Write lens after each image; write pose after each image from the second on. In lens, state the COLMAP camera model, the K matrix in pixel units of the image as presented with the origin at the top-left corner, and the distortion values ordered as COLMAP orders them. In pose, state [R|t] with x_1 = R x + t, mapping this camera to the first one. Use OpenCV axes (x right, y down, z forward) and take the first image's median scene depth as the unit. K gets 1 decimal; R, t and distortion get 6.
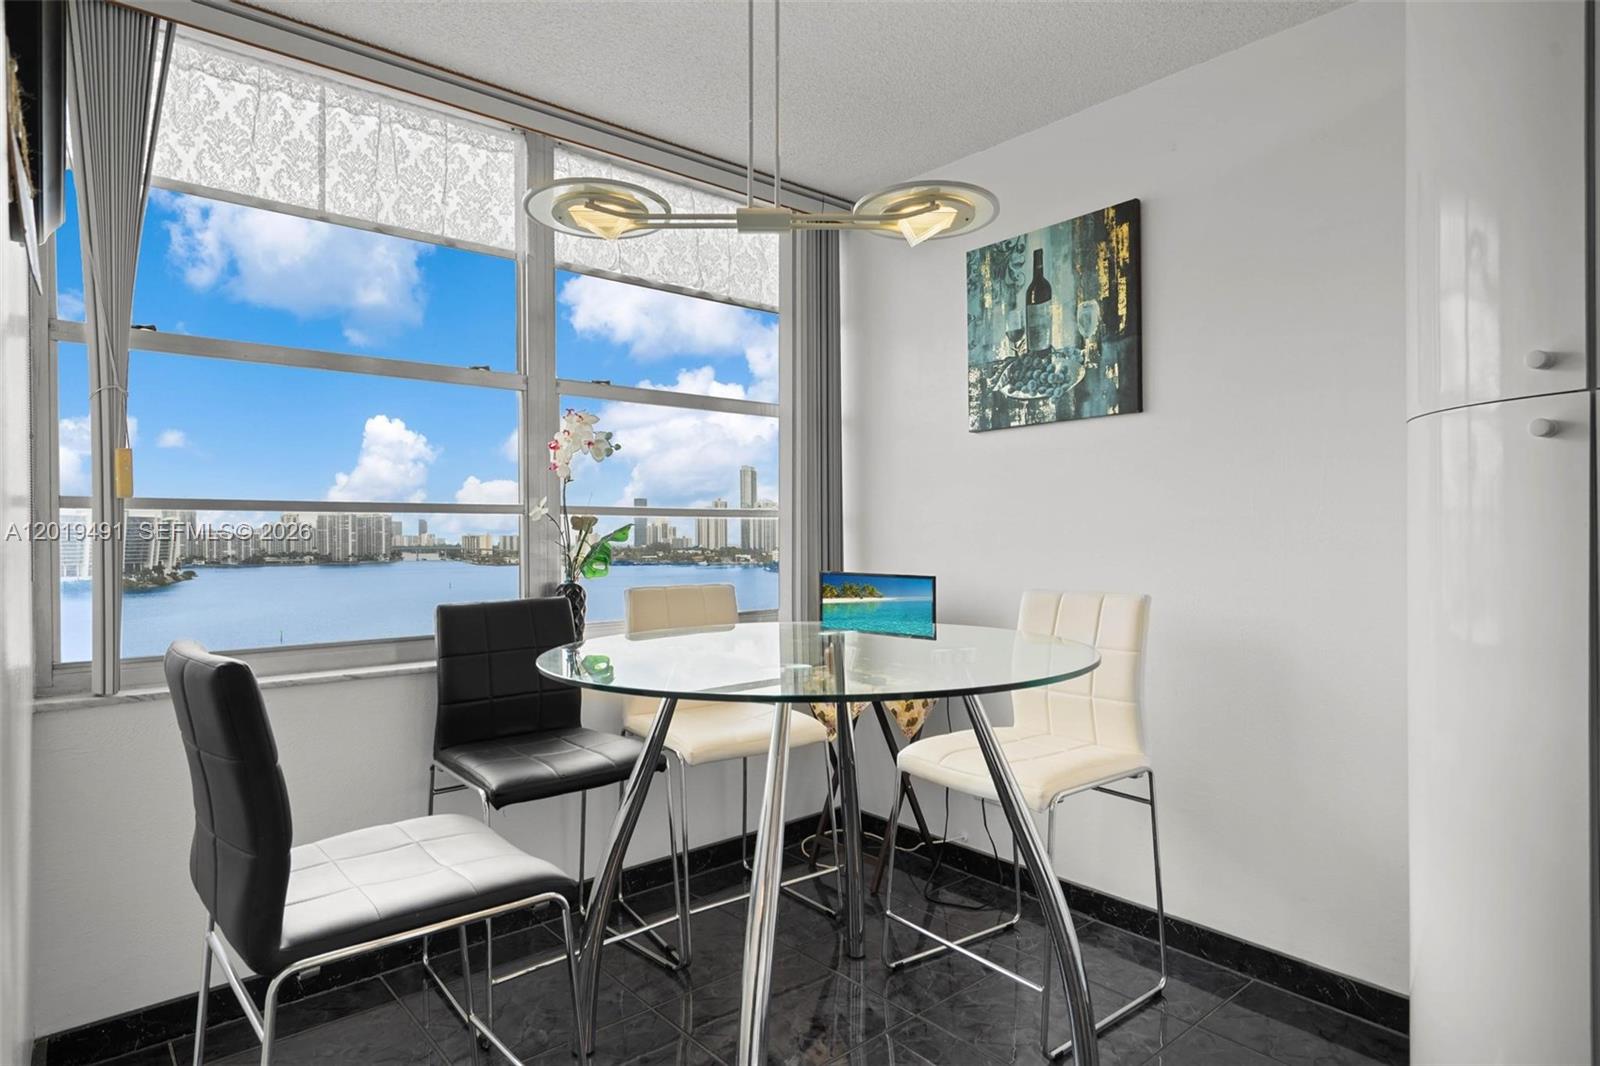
lens RADIAL K [[885.8, 0, 792.0], [0, 885.8, 531.0], [0, 0, 1]] dist [0.002023, 0.000270]
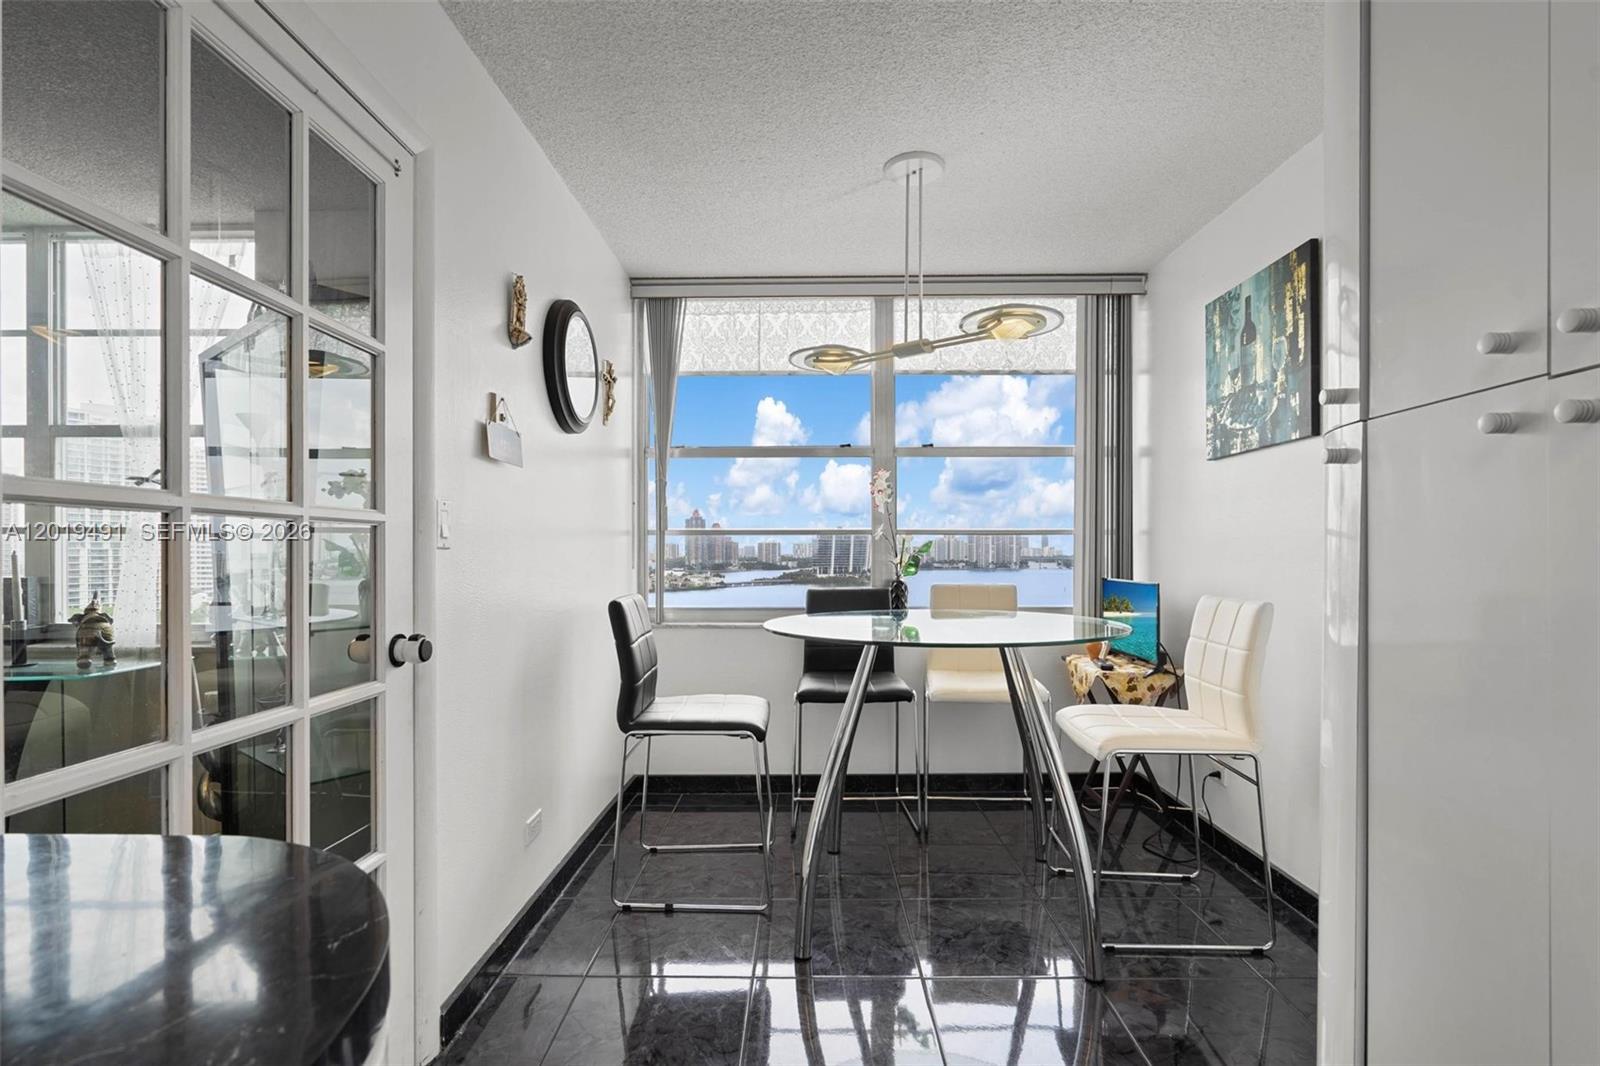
lens RADIAL K [[733.4, 0, 812.1], [0, 733.4, 547.9], [0, 0, 1]] dist [-0.002265, 0.002436]
pose [[0.761403, 0.000958, -0.648279, 0.462990], [0.002122, 0.999990, 0.003970, -0.002176], [0.648276, -0.004398, 0.761393, -0.072258]]
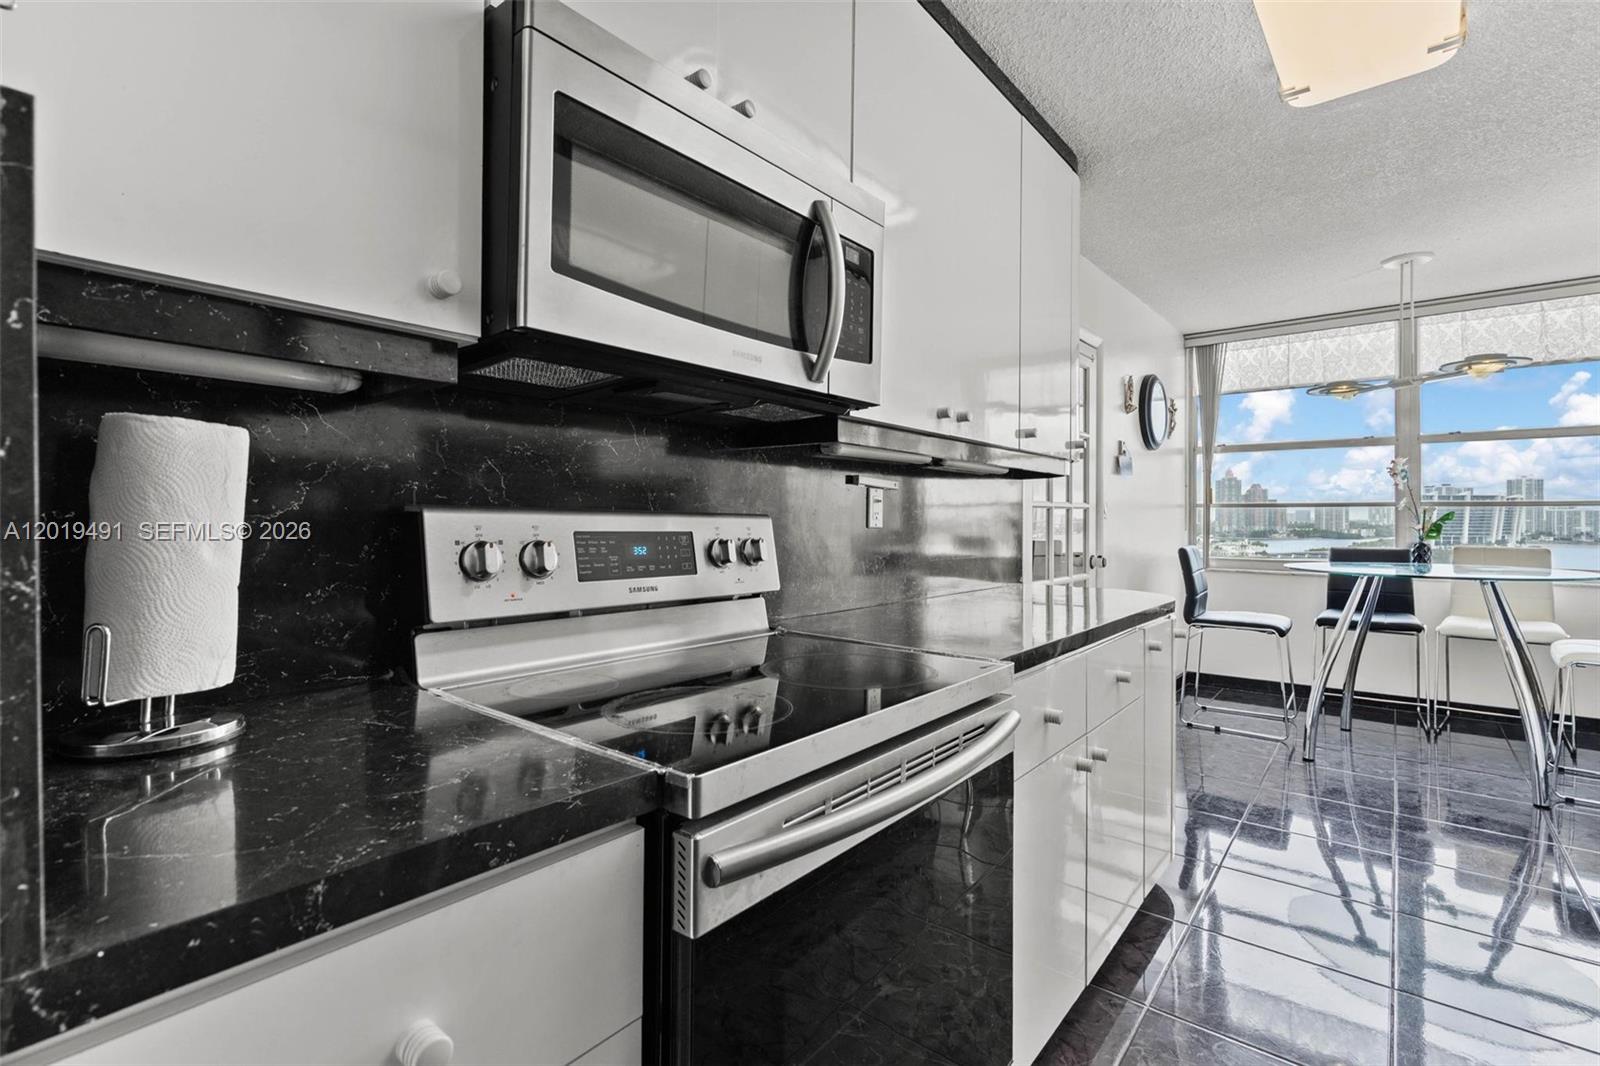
lens RADIAL K [[733.4, 0, 793.8], [0, 733.4, 514.5], [0, 0, 1]] dist [-0.002265, 0.002436]
pose [[0.171762, 0.003396, -0.985133, 1.084822], [0.005331, 0.999976, 0.004377, -0.016141], [0.985124, -0.006004, 0.171740, -0.621076]]
